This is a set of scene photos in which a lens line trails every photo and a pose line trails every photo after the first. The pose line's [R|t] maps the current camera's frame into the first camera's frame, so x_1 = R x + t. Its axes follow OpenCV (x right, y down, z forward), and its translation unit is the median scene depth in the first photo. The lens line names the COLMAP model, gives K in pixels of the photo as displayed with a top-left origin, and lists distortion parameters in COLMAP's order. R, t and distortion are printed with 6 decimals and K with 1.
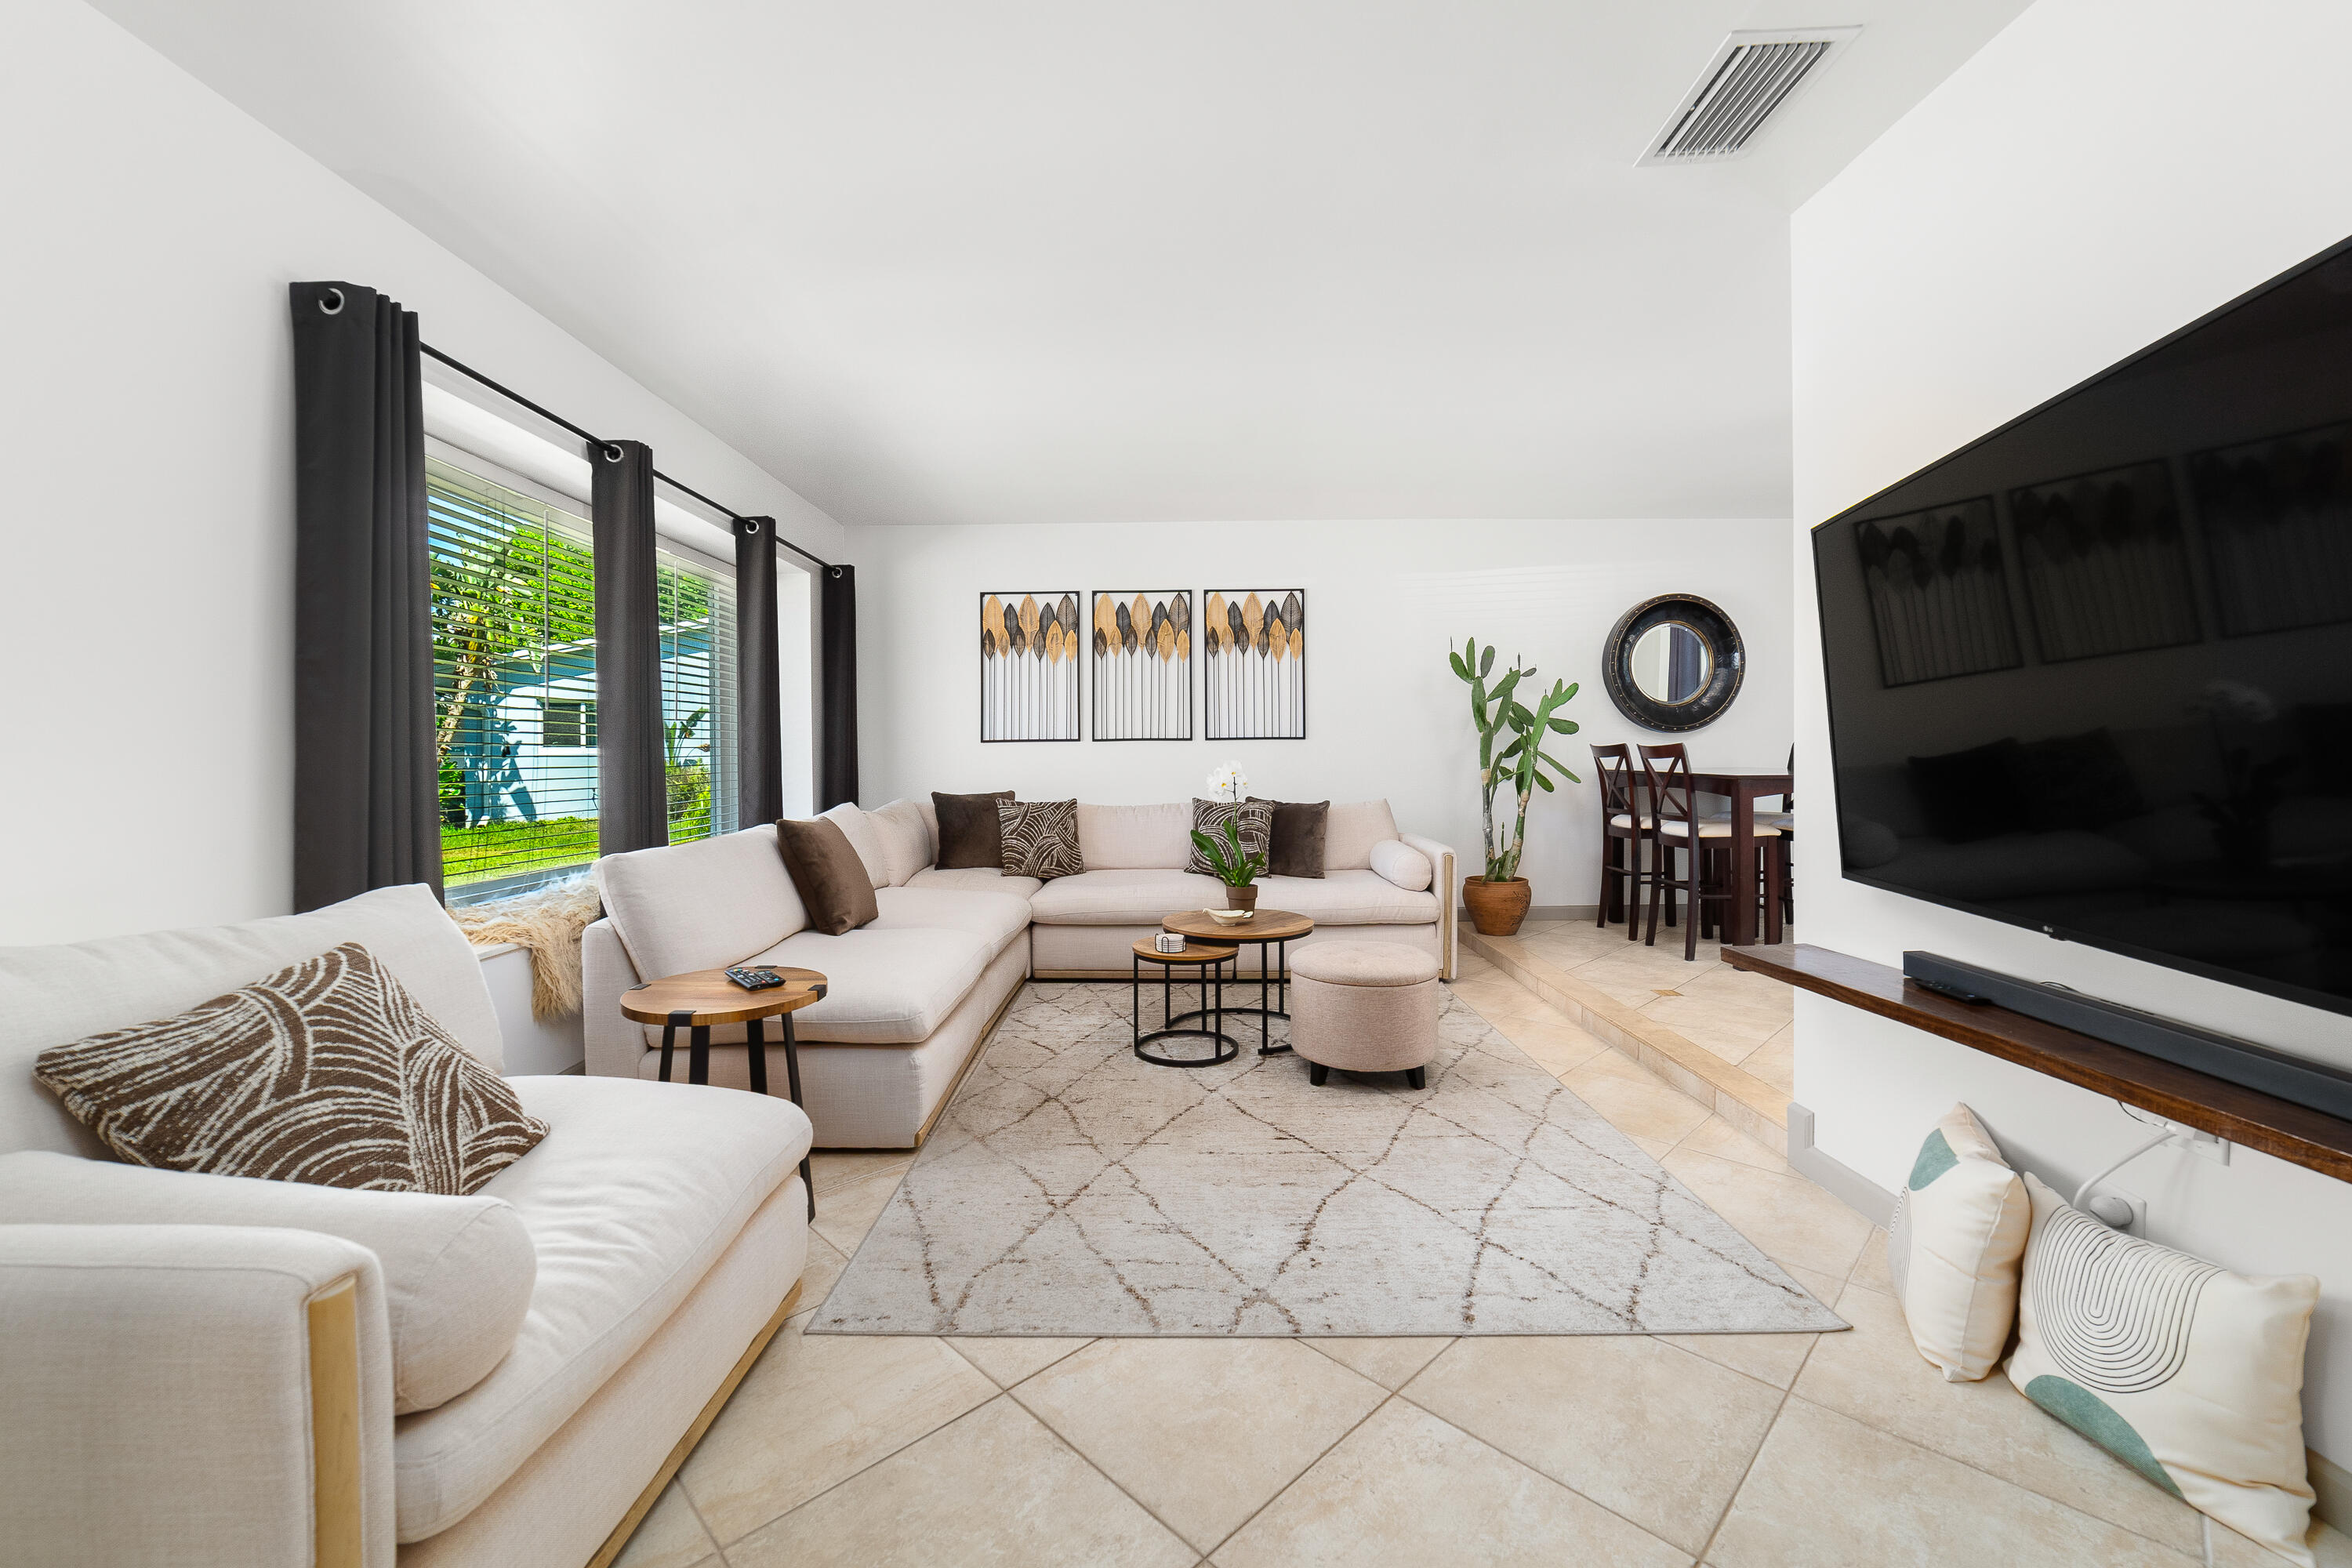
lens RADIAL K [[934.4, 0, 1178.8], [0, 934.4, 767.6], [0, 0, 1]] dist [-0.000570, 0.000096]
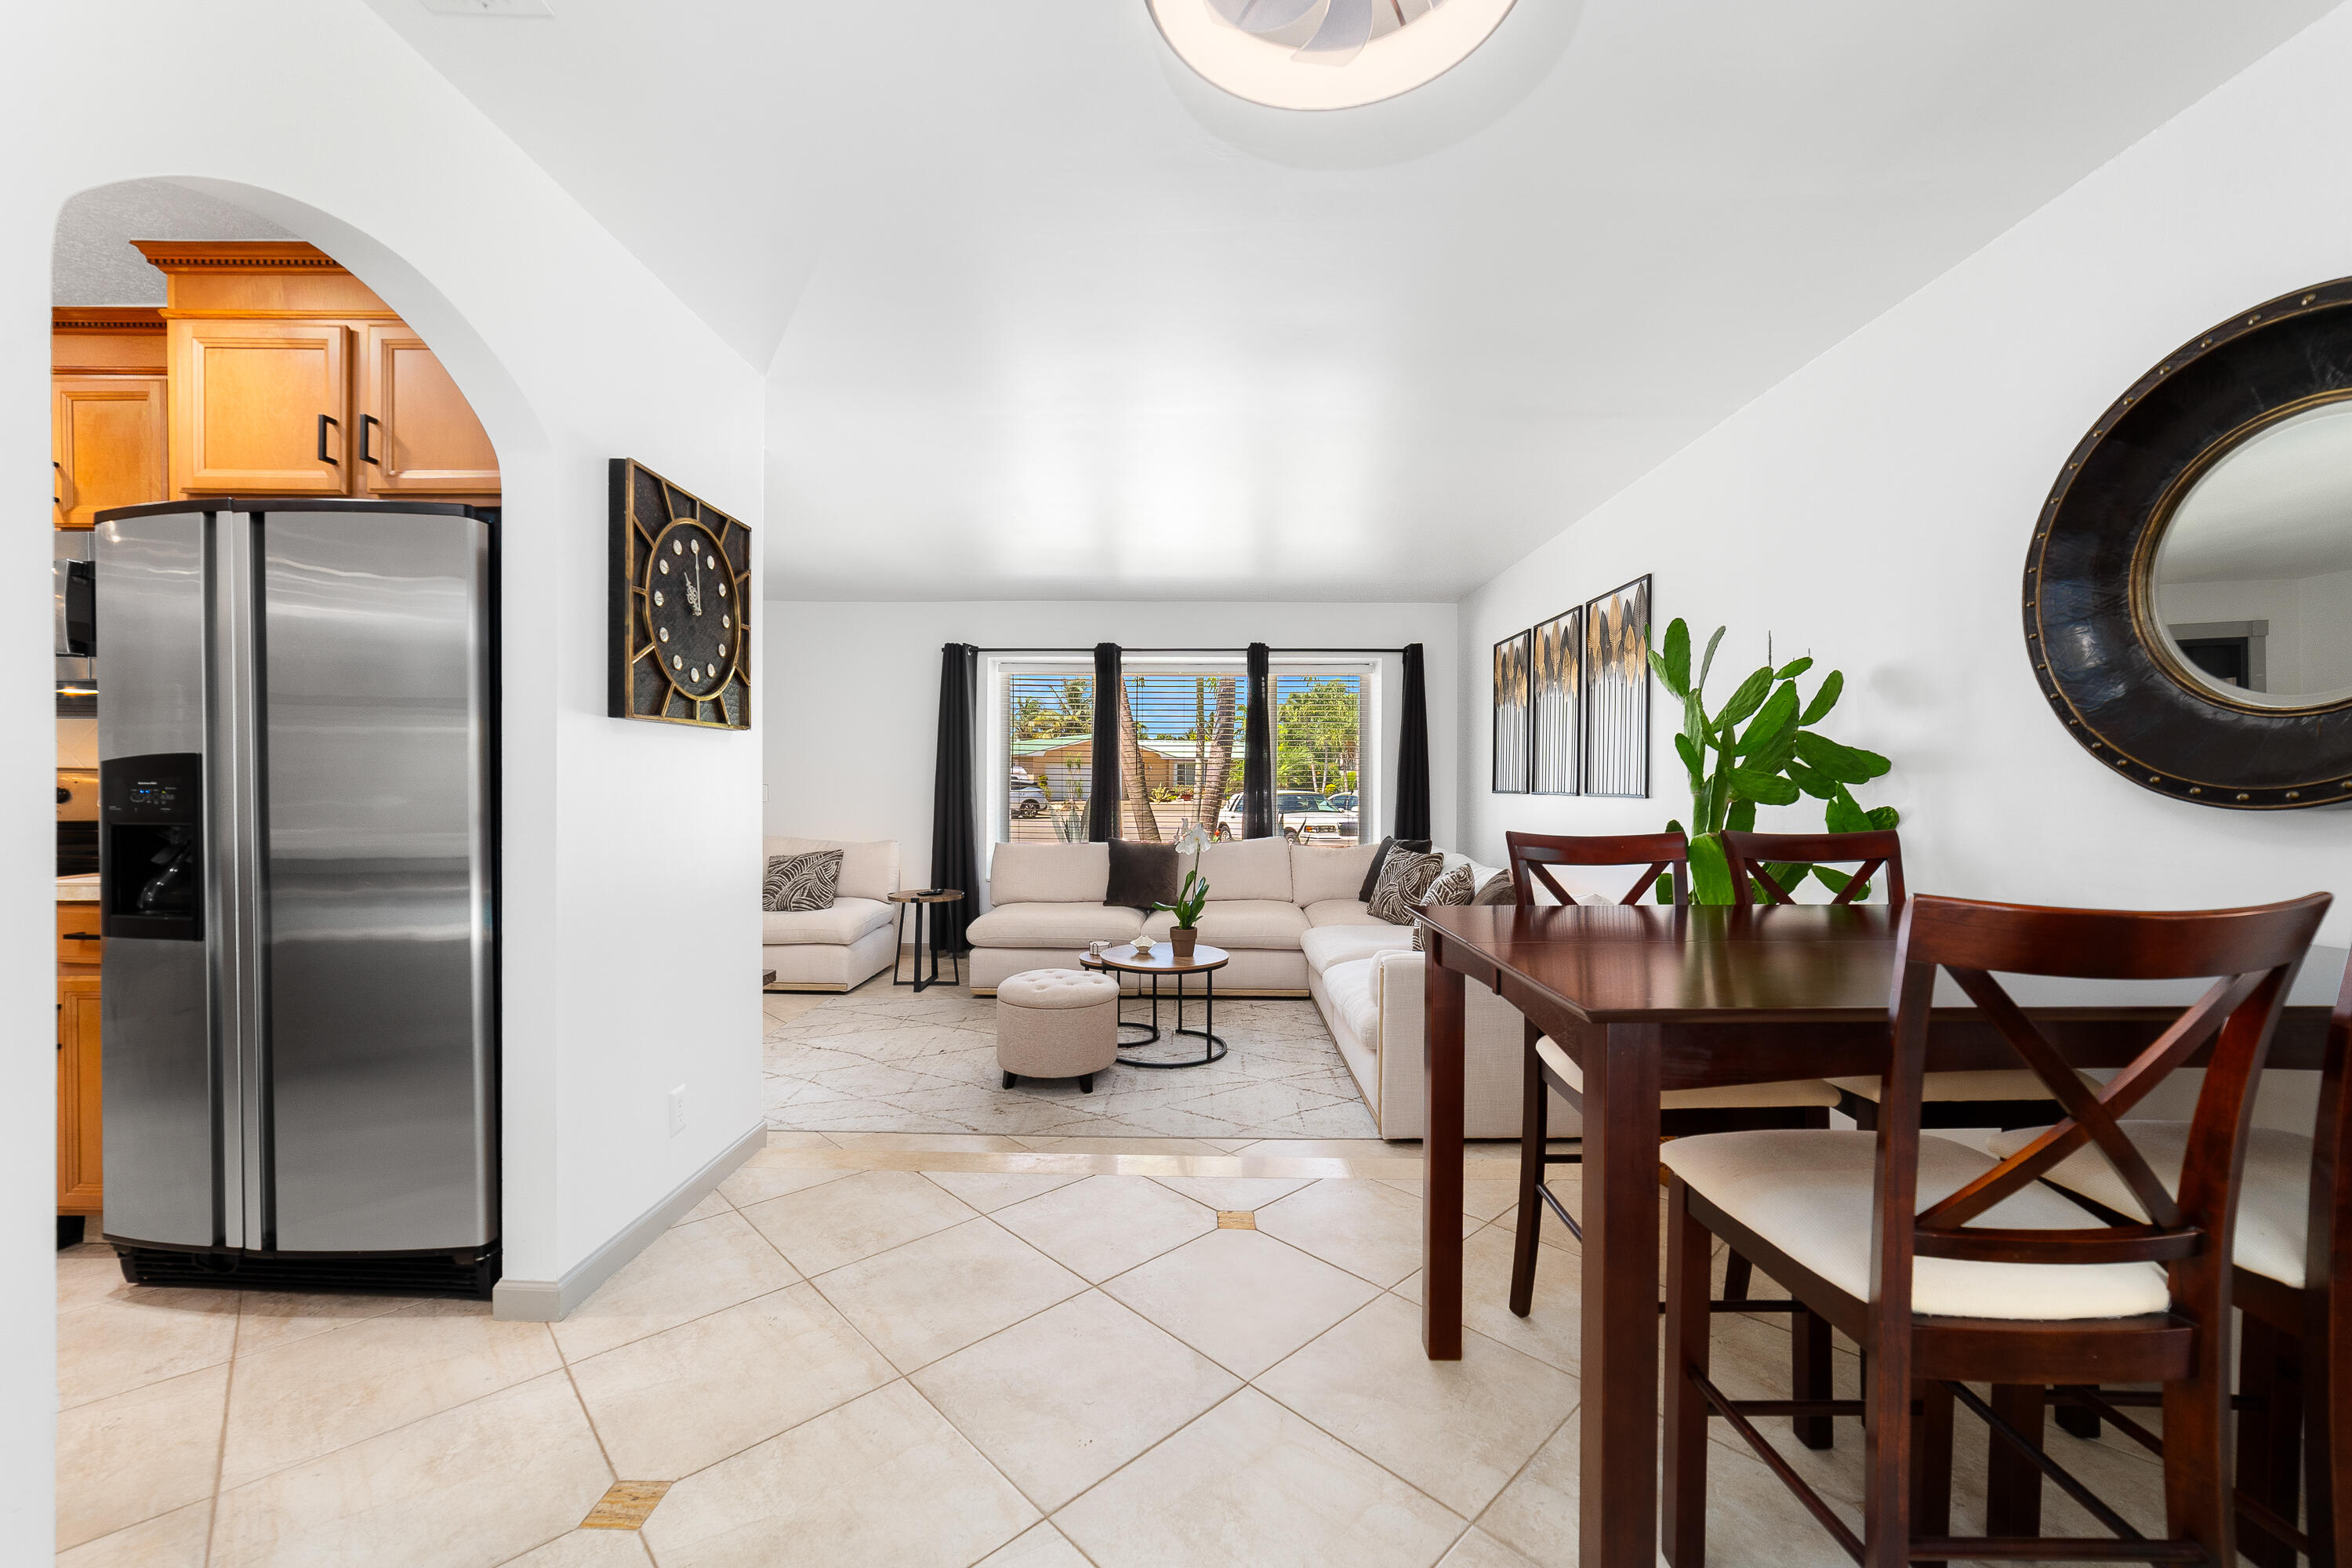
lens RADIAL K [[890.5, 0, 1174.8], [0, 890.5, 795.5], [0, 0, 1]] dist [-0.031628, 0.010262]
pose [[-0.005107, 0.025069, -0.999673, 0.833724], [-0.021356, 0.999455, 0.025173, -0.044898], [0.999759, 0.021478, -0.004568, 0.718317]]
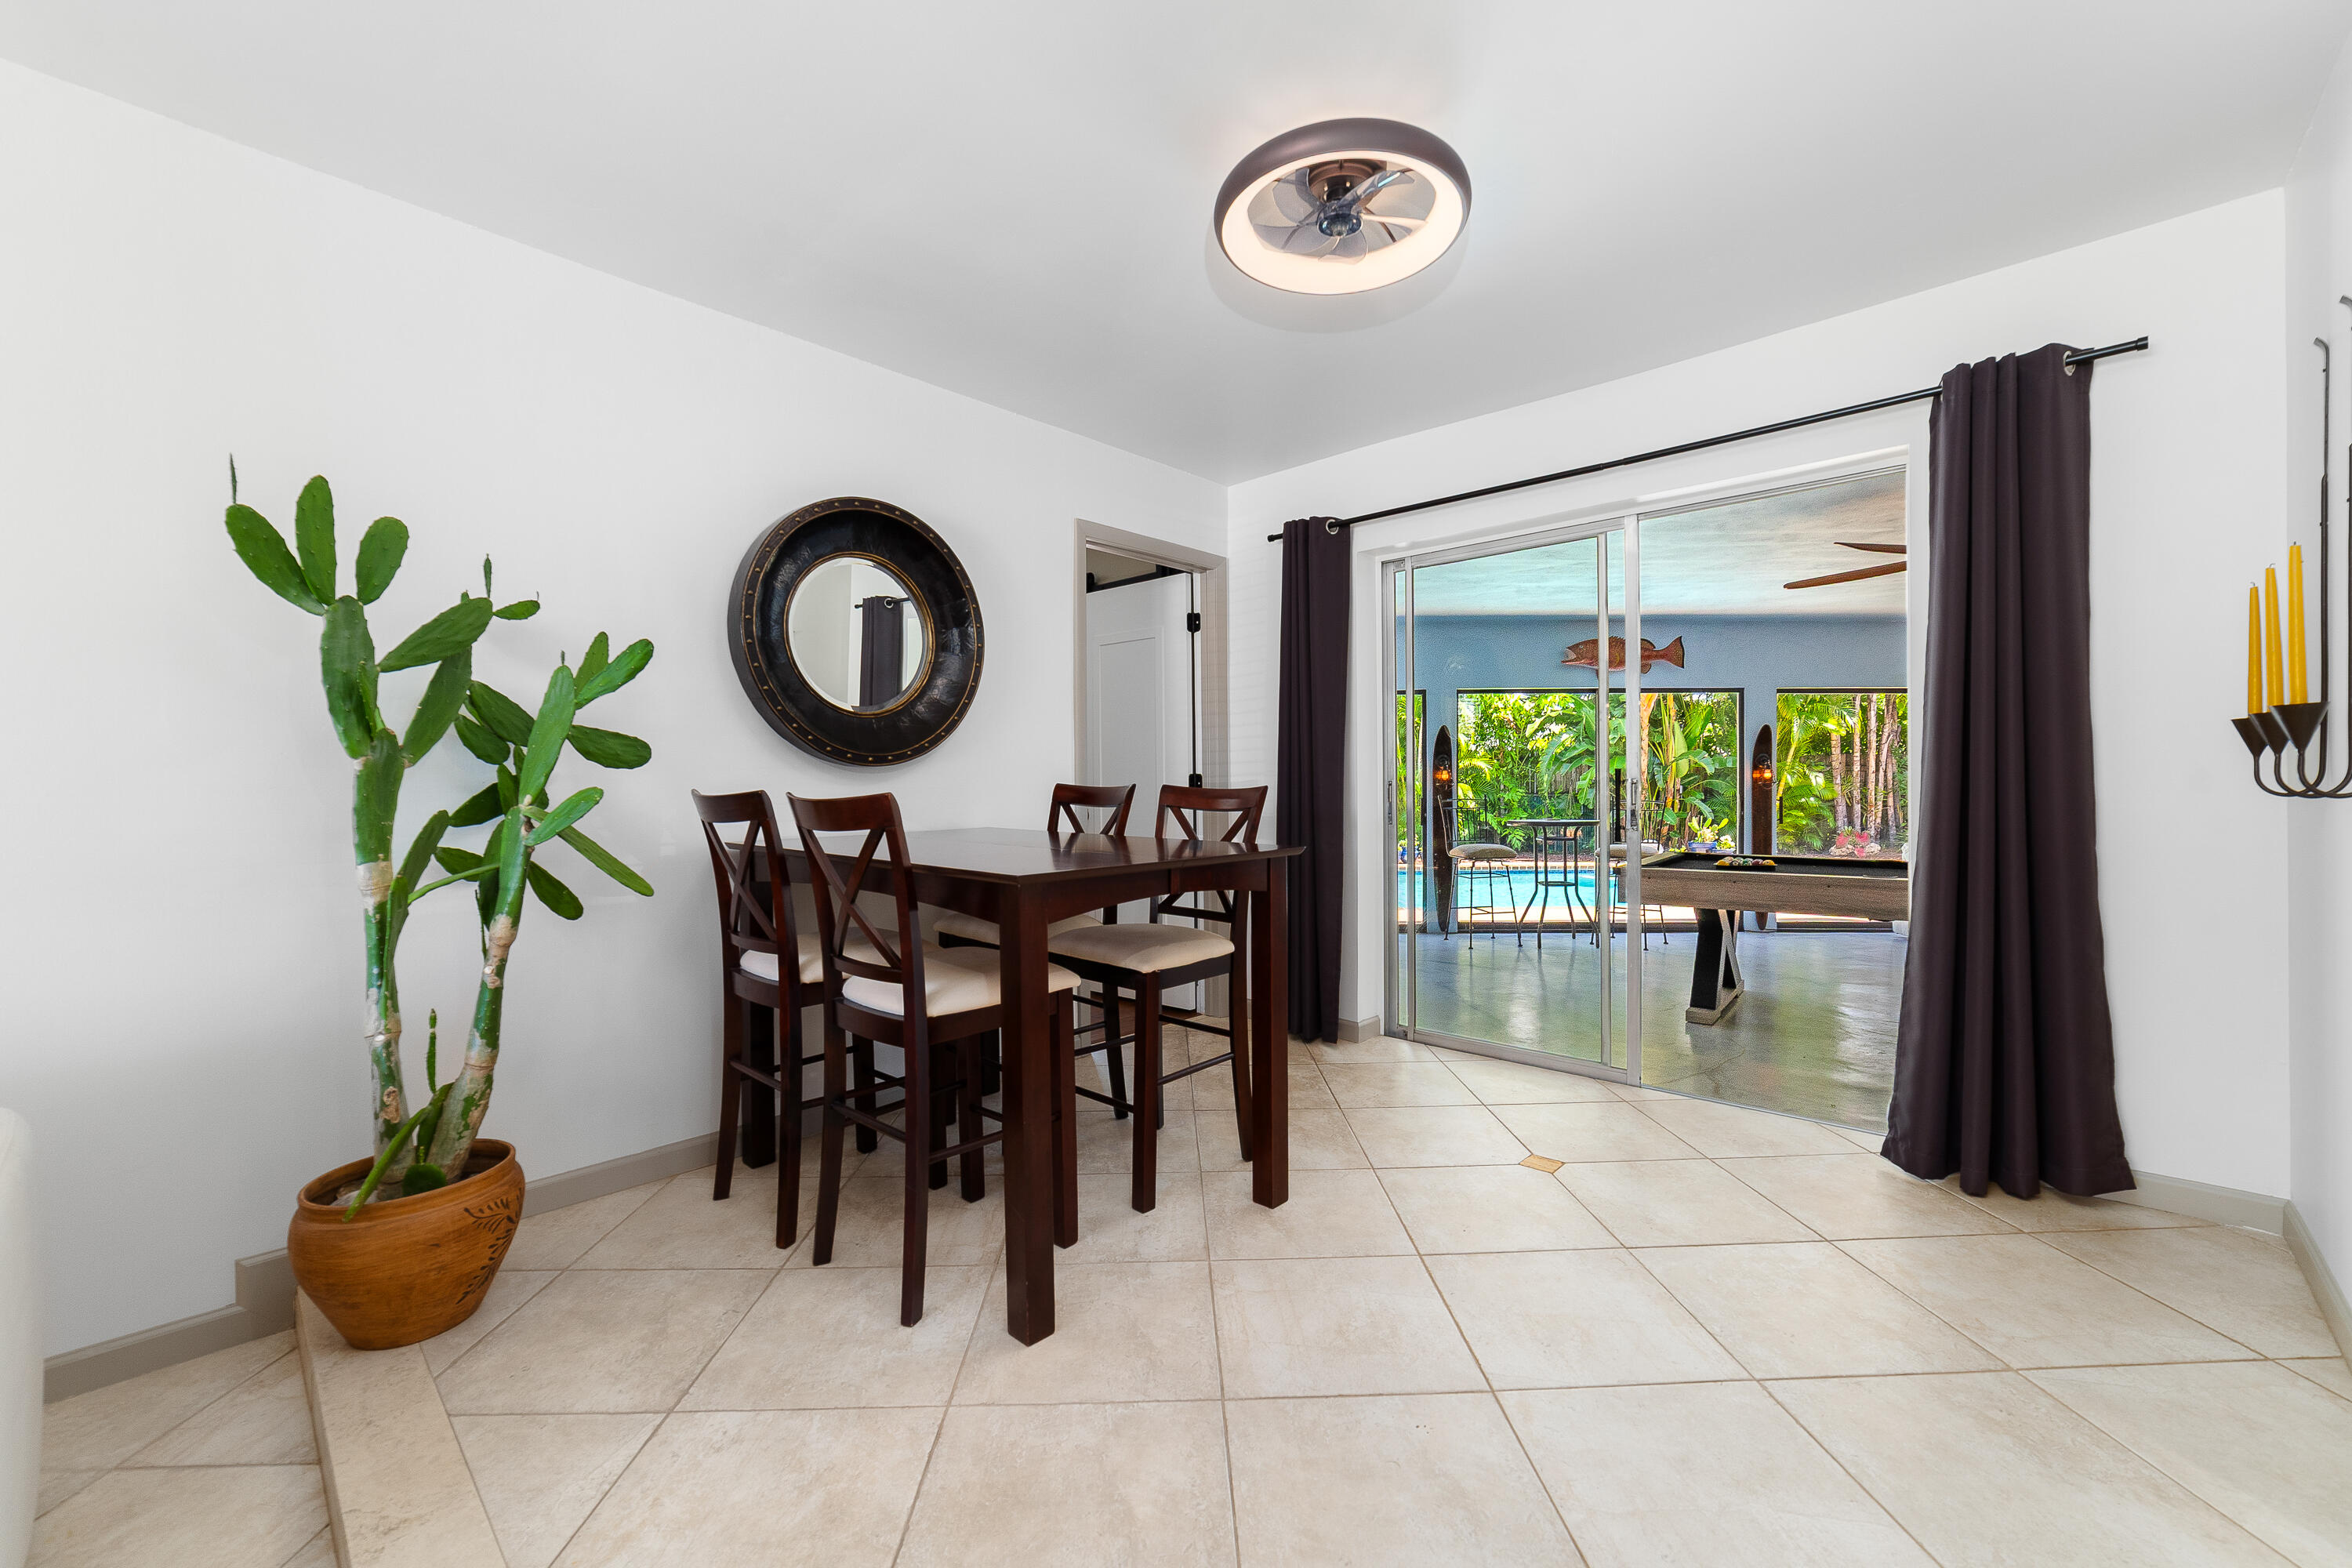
lens RADIAL K [[926.6, 0, 1185.7], [0, 926.6, 768.0], [0, 0, 1]] dist [-0.023904, 0.000376]
pose [[0.679922, 0.011233, 0.733198, 0.286728], [0.014056, 0.999499, -0.028347, -0.020490], [-0.733150, 0.029580, 0.679424, 0.547045]]
